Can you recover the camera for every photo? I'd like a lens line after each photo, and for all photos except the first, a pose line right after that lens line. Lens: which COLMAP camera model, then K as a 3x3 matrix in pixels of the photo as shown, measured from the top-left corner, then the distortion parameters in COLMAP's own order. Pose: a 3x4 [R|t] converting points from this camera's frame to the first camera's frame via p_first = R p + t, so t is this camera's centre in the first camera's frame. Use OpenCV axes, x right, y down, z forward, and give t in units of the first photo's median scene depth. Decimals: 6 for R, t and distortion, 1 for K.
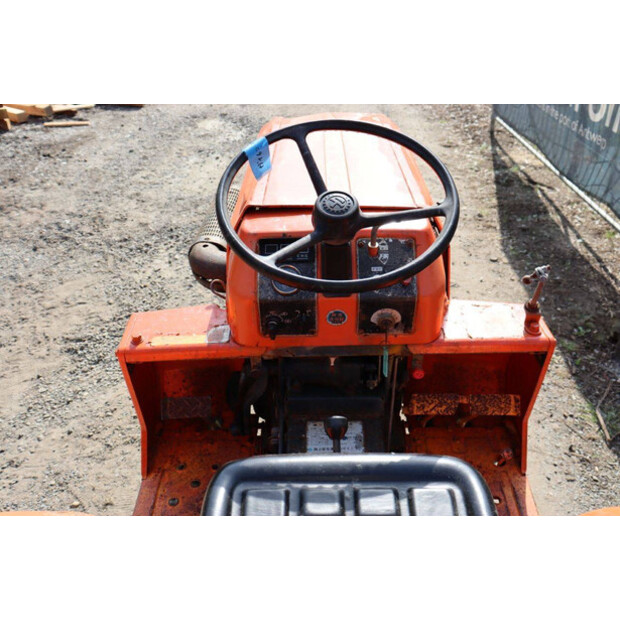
lens RADIAL K [[595.9, 0, 310.8], [0, 595.9, 310.1], [0, 0, 1]] dist [-0.076478, 0.000000]
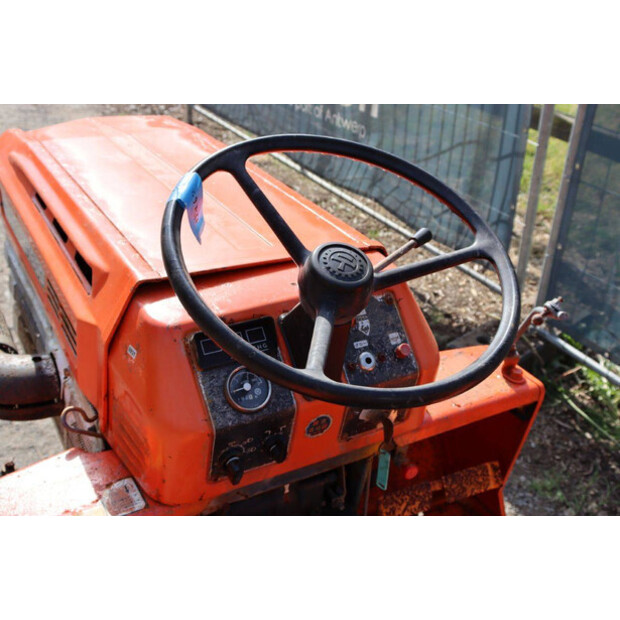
lens RADIAL K [[744.3, 0, 307.0], [0, 744.3, 314.3], [0, 0, 1]] dist [0.007737, 0.000000]
pose [[0.868649, -0.177483, 0.462546, -0.299258], [0.197563, 0.980277, 0.005123, -0.105639], [-0.454333, 0.086932, 0.886580, 0.224237]]
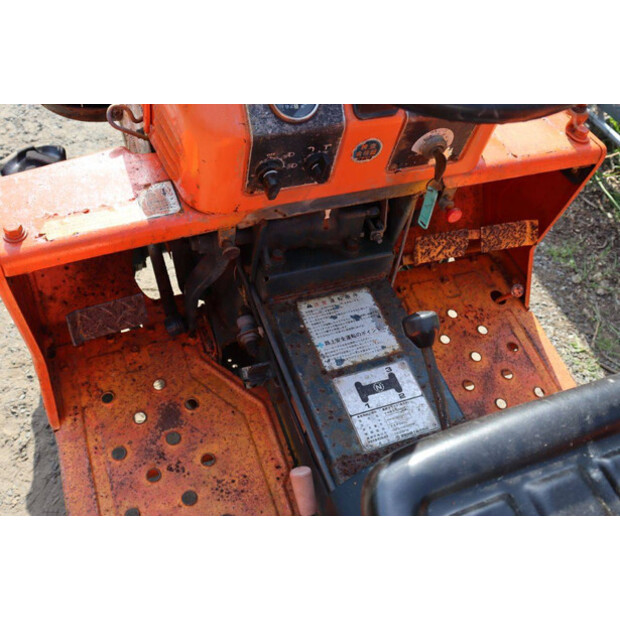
lens RADIAL K [[595.9, 0, 313.5], [0, 595.9, 312.6], [0, 0, 1]] dist [-0.076478, 0.000000]
pose [[0.925149, -0.206090, 0.318790, -0.216521], [0.087338, 0.932824, 0.349587, -0.045988], [-0.369422, -0.295578, 0.881000, 0.379158]]
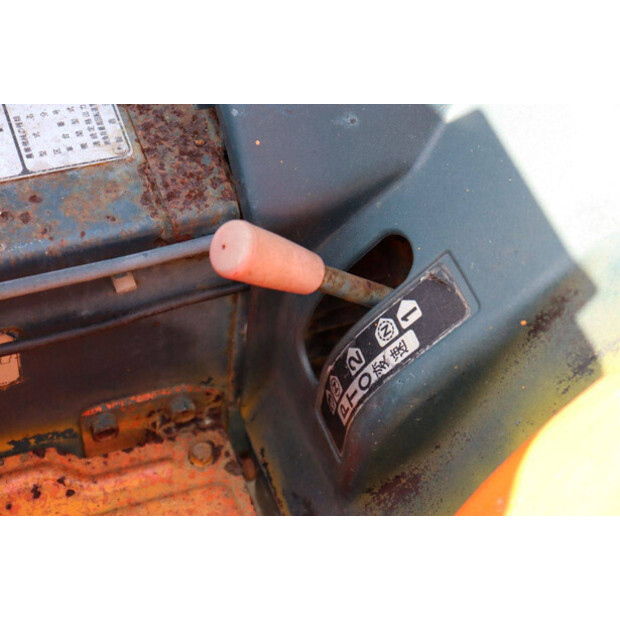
lens RADIAL K [[1147.0, 0, 310.7], [0, 1147.0, 309.8], [0, 0, 1]] dist [0.230547, 0.000000]
pose [[-0.362641, -0.779497, 0.510759, -0.313077], [0.431467, 0.345354, 0.833407, -0.028675], [-0.826031, 0.522604, 0.211088, 0.731510]]
